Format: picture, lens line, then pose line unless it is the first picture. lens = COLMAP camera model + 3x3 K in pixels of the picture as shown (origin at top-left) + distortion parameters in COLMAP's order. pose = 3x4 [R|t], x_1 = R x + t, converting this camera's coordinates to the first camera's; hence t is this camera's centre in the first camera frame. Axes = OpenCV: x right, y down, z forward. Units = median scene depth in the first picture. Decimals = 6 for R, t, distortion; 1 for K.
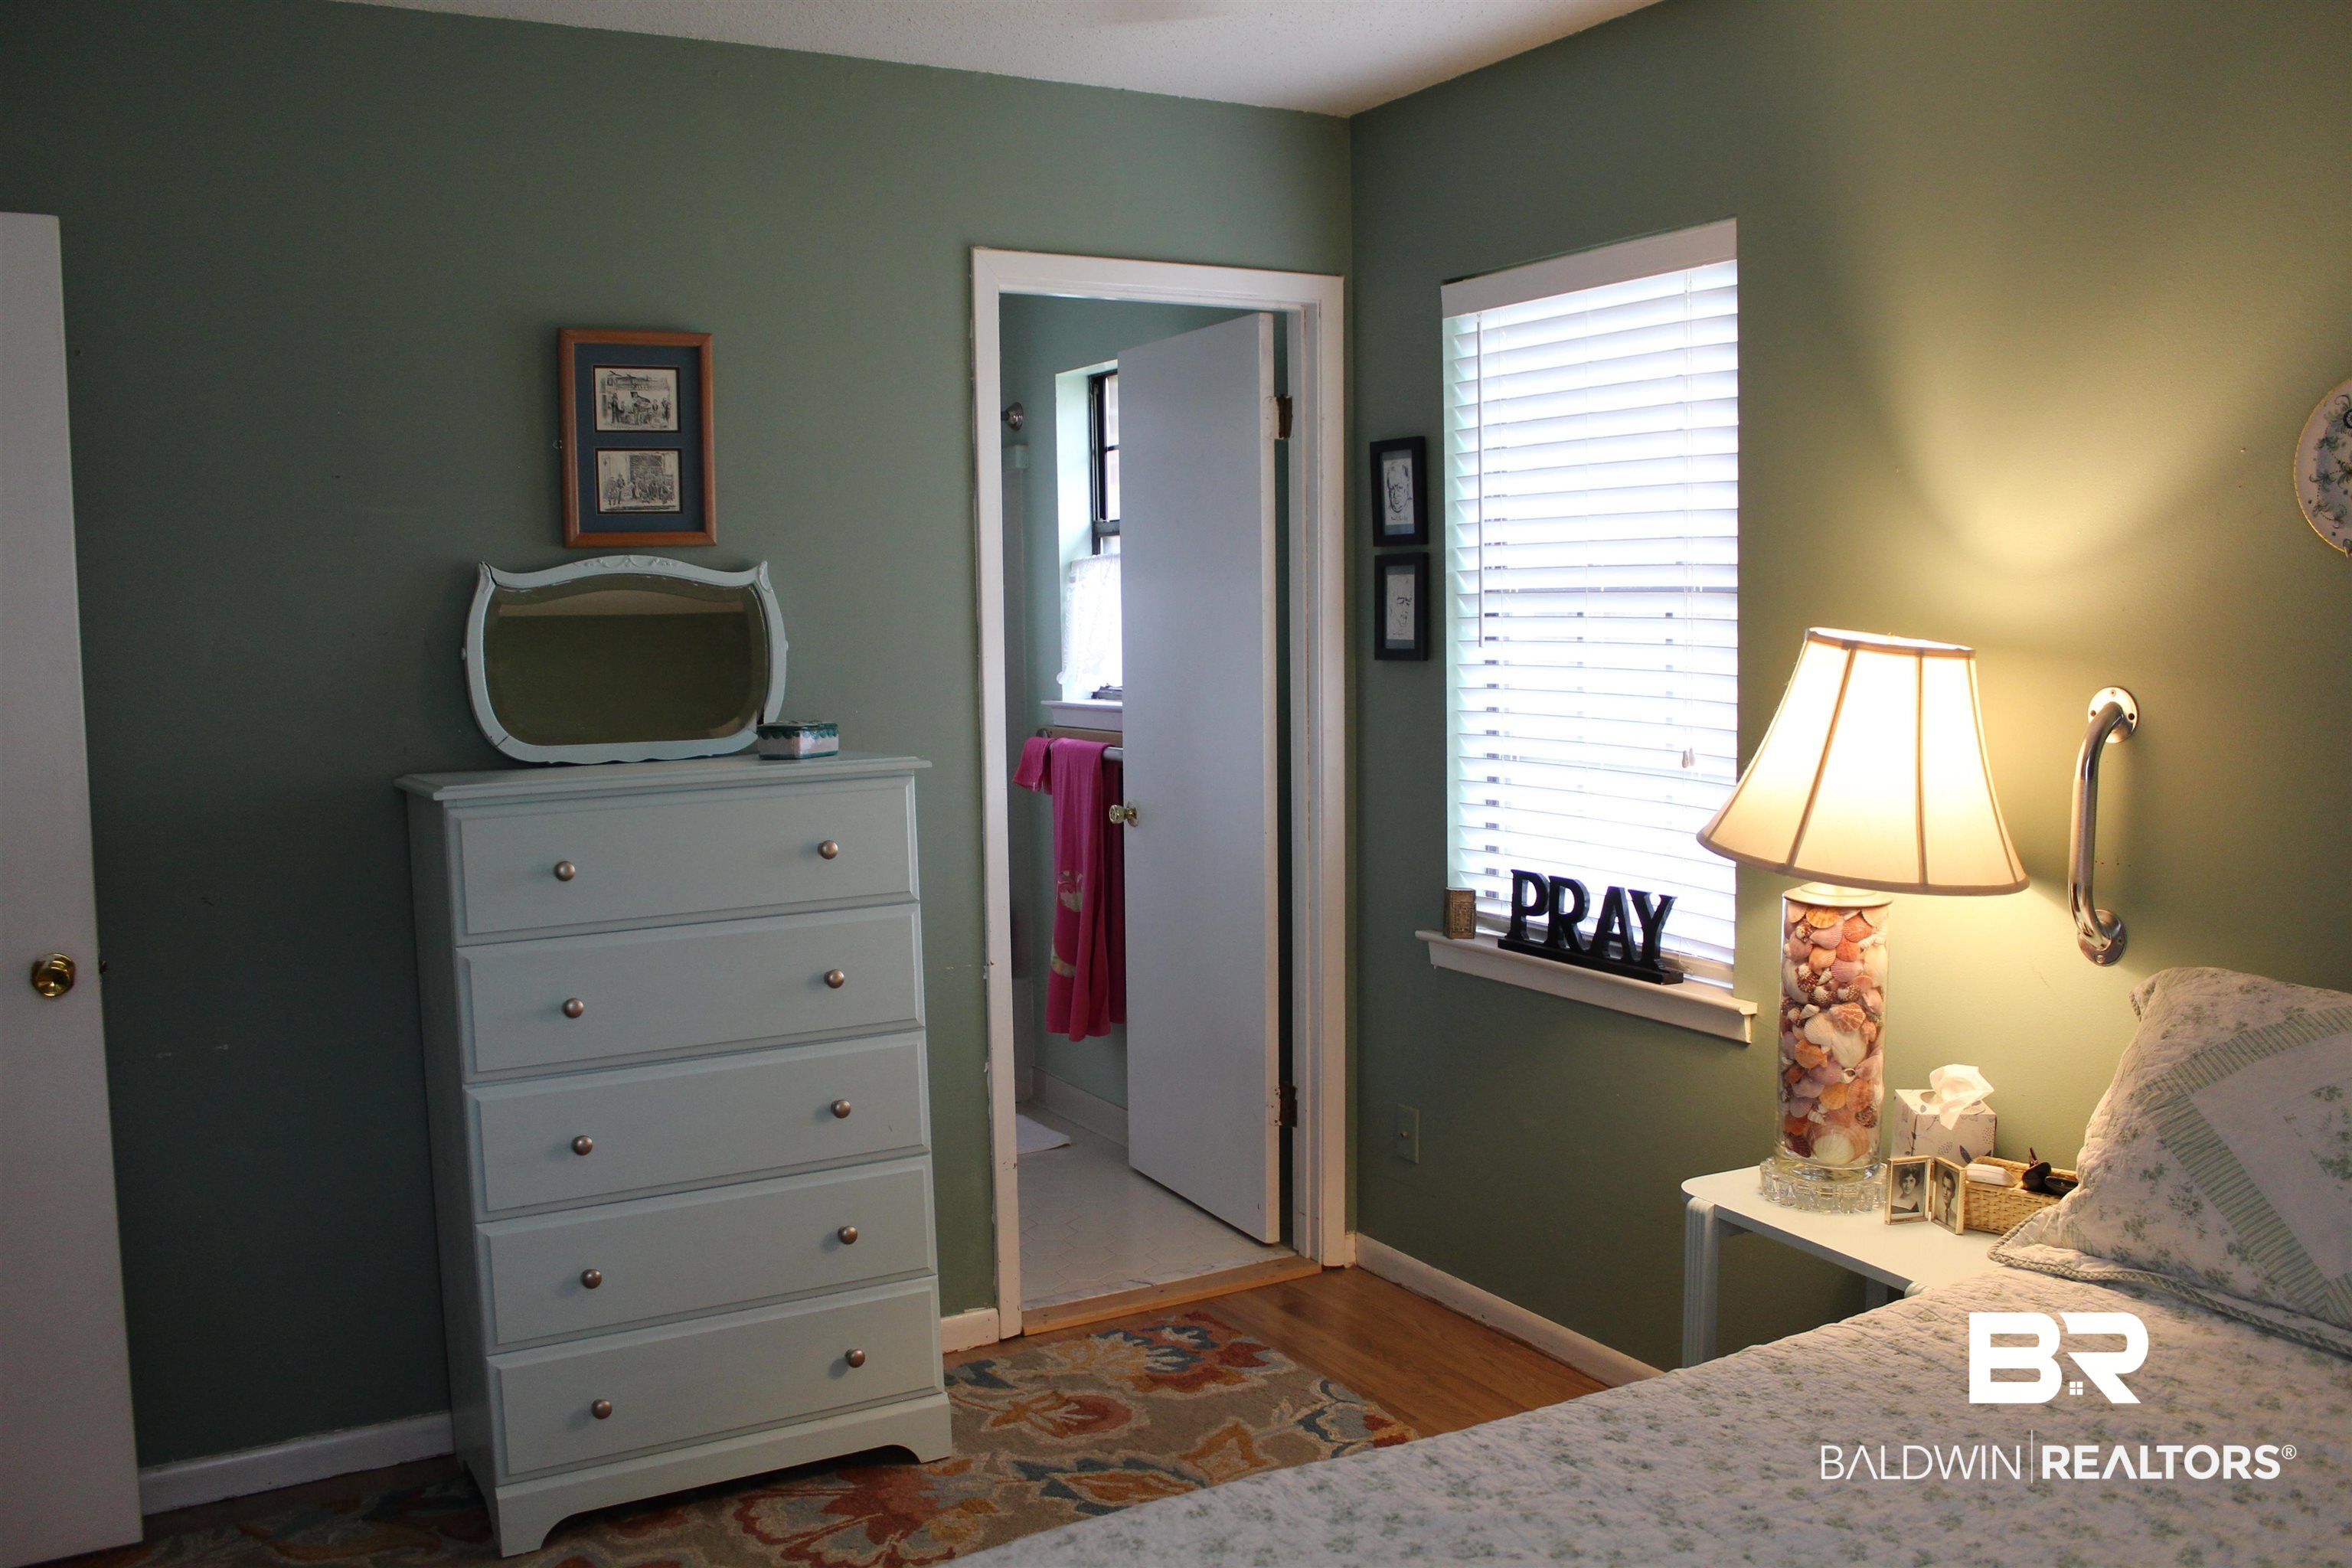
lens RADIAL K [[1957.0, 0, 1176.0], [0, 1957.0, 784.0], [0, 0, 1]] dist [-0.156511, 0.131728]
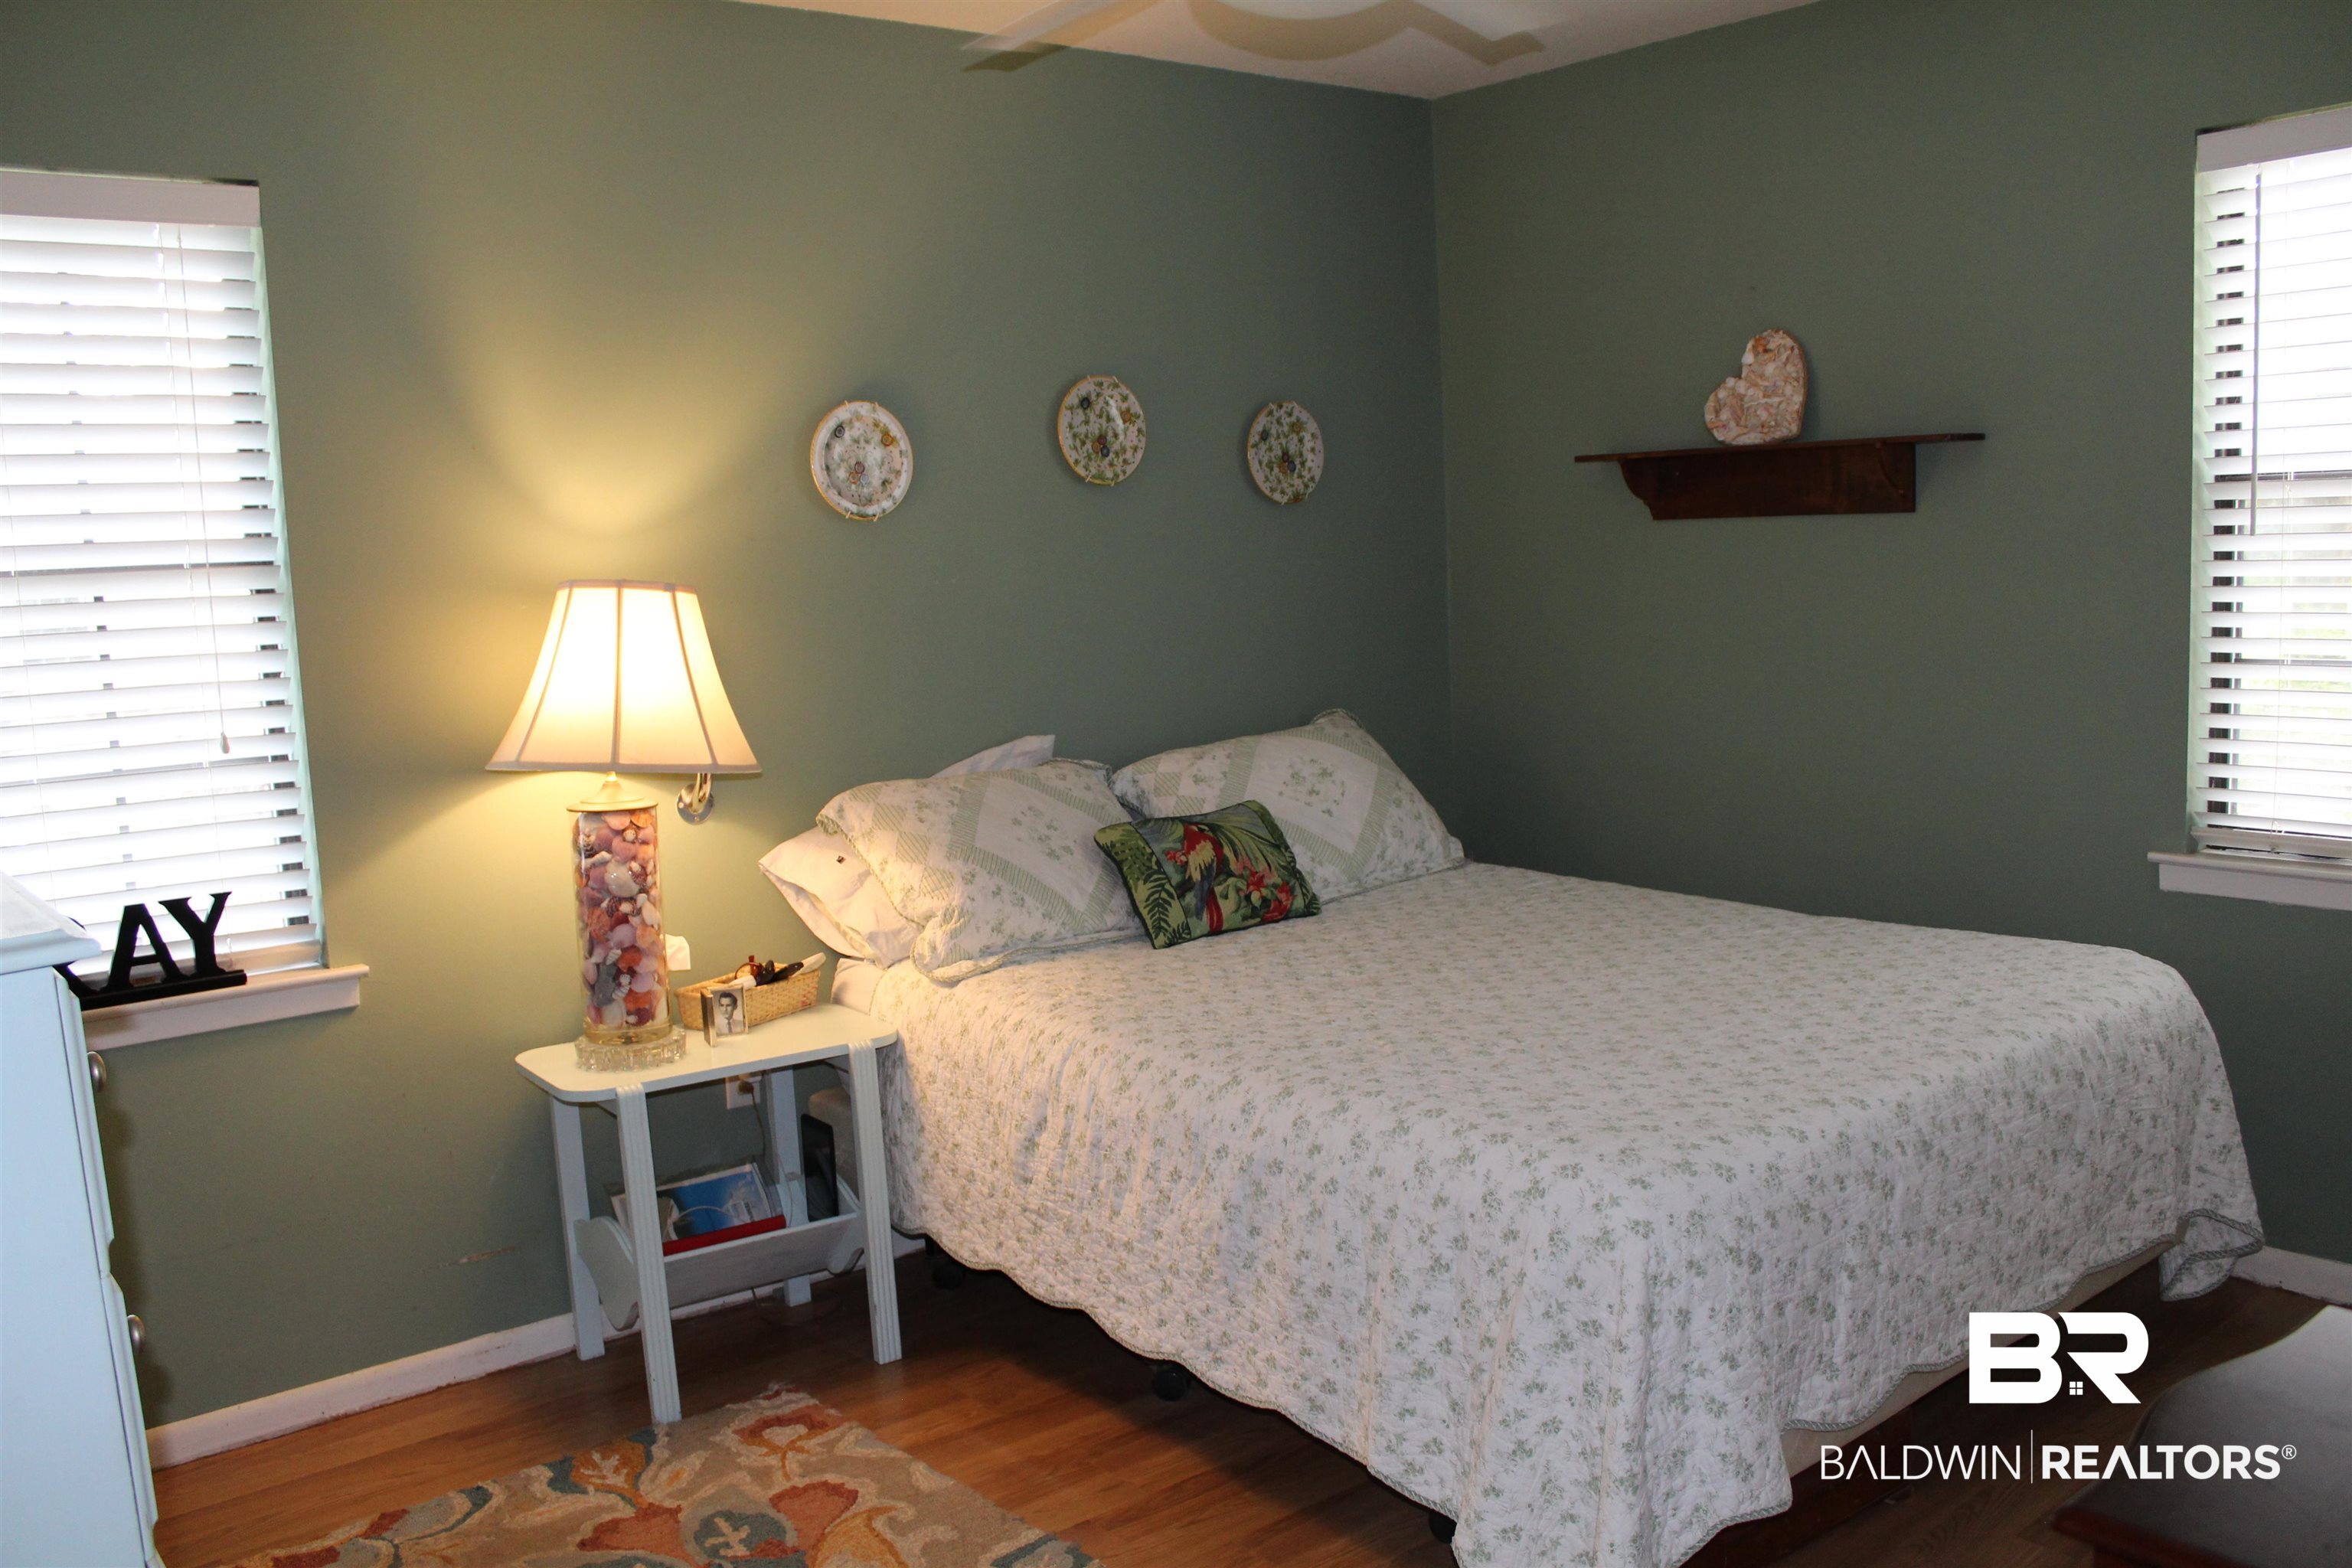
lens RADIAL K [[1957.0, 0, 1176.0], [0, 1957.0, 784.0], [0, 0, 1]] dist [-0.156511, 0.131728]
pose [[-0.145896, -0.091373, 0.985071, -0.766753], [0.148257, 0.982462, 0.113089, -0.032880], [-0.978128, 0.162543, -0.129790, 0.711571]]
